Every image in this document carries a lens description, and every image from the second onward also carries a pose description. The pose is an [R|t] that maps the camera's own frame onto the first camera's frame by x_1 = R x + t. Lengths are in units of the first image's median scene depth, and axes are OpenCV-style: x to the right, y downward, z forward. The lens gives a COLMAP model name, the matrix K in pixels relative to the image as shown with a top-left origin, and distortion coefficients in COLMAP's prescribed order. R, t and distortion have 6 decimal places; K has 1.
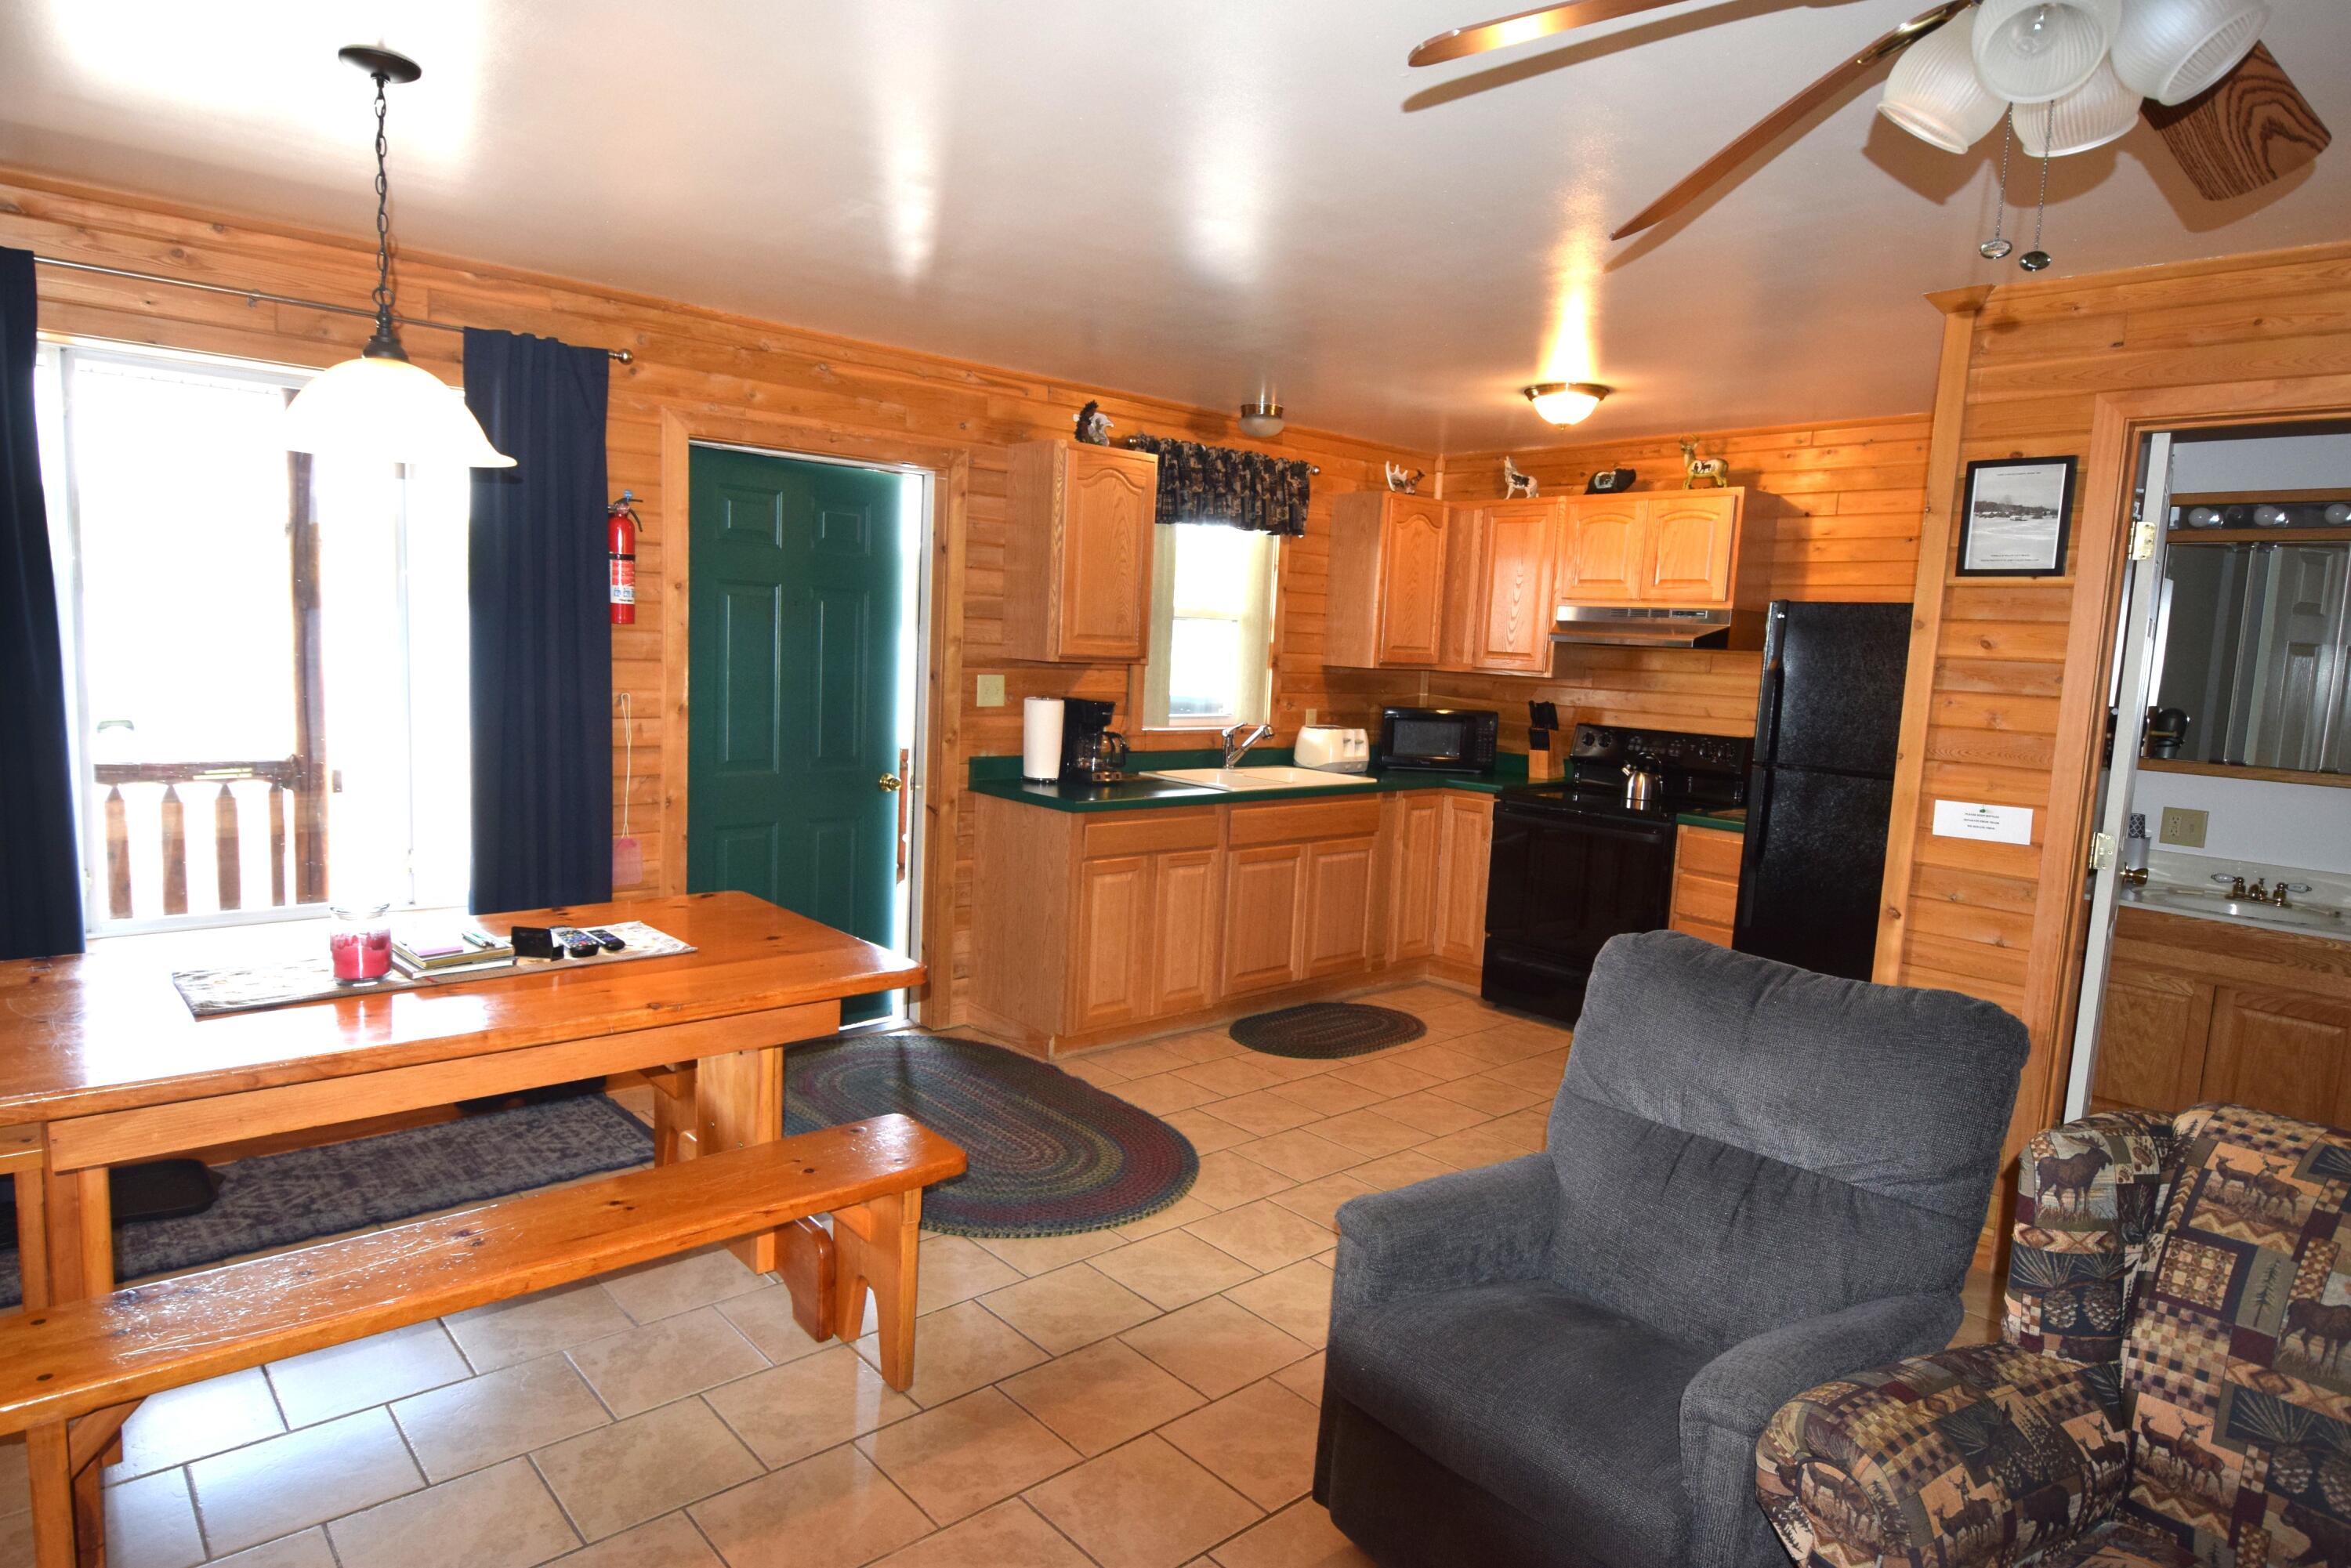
lens RADIAL K [[1336.1, 0, 1168.7], [0, 1336.1, 796.7], [0, 0, 1]] dist [0.025518, -0.031681]
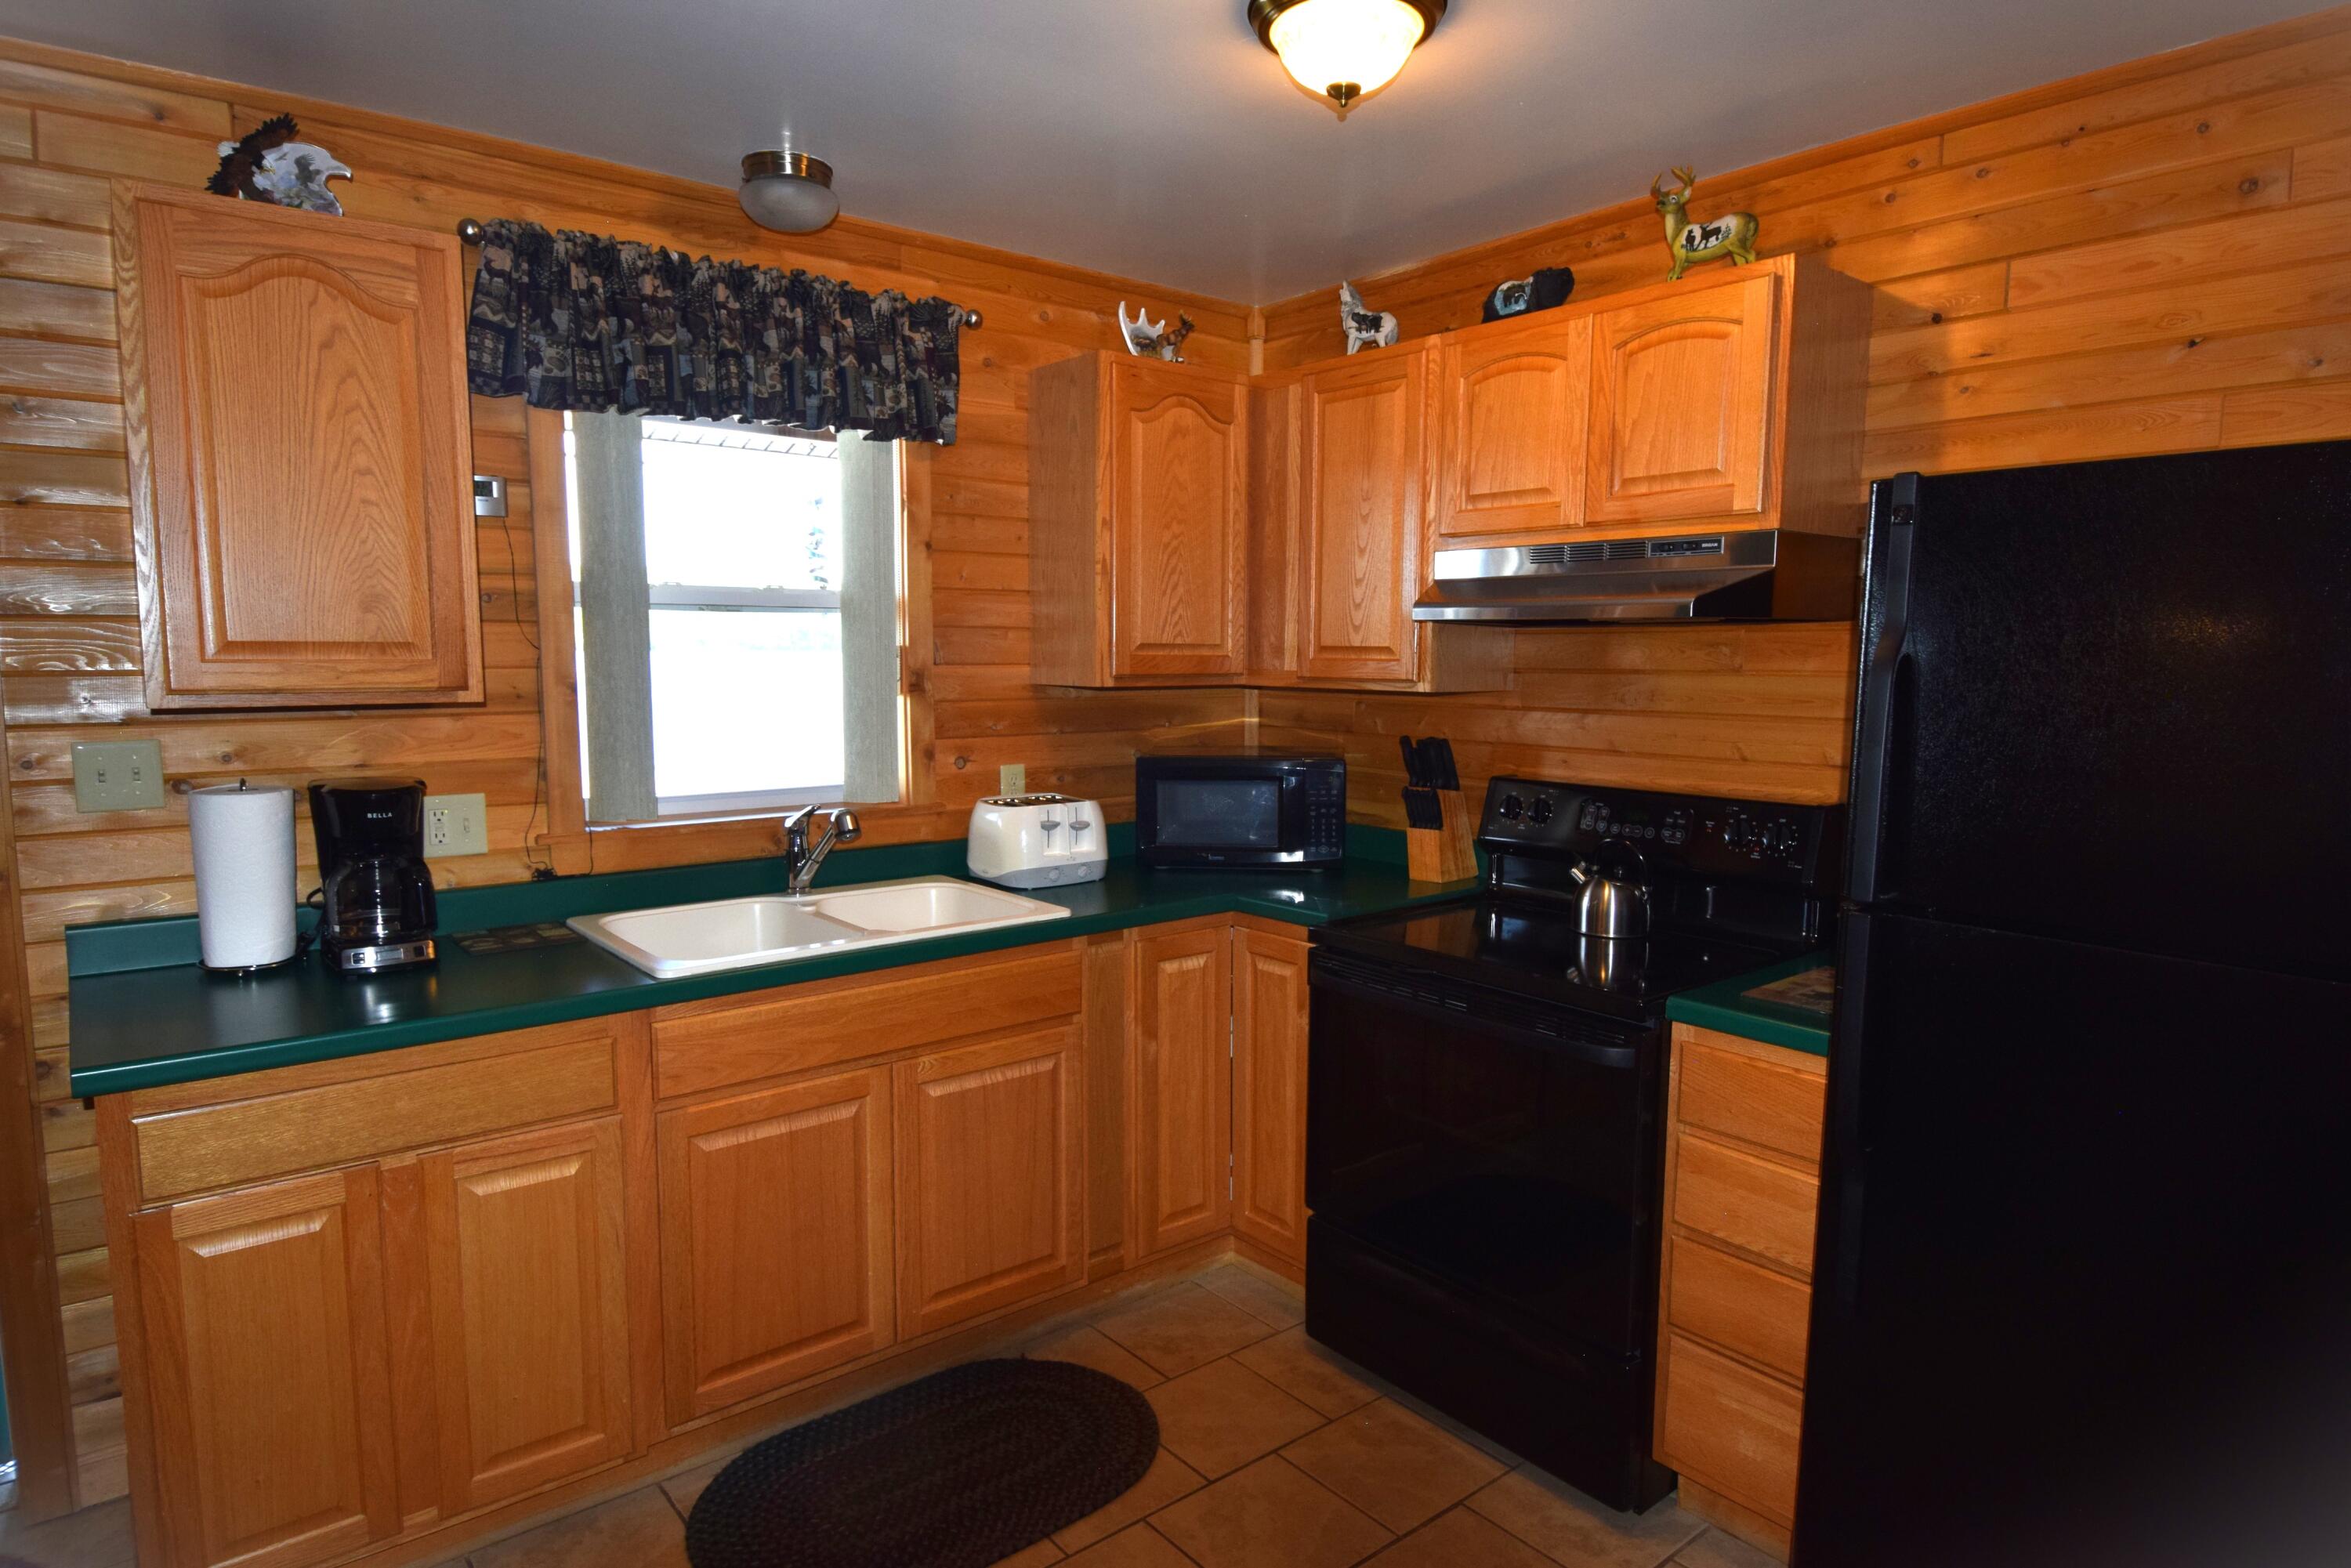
lens RADIAL K [[1336.1, 0, 1168.7], [0, 1336.1, 796.7], [0, 0, 1]] dist [0.025518, -0.031681]
pose [[0.998230, -0.036525, -0.046935, 0.210535], [0.035937, 0.999265, -0.013318, -0.045997], [0.047387, 0.011608, 0.998809, 0.487989]]
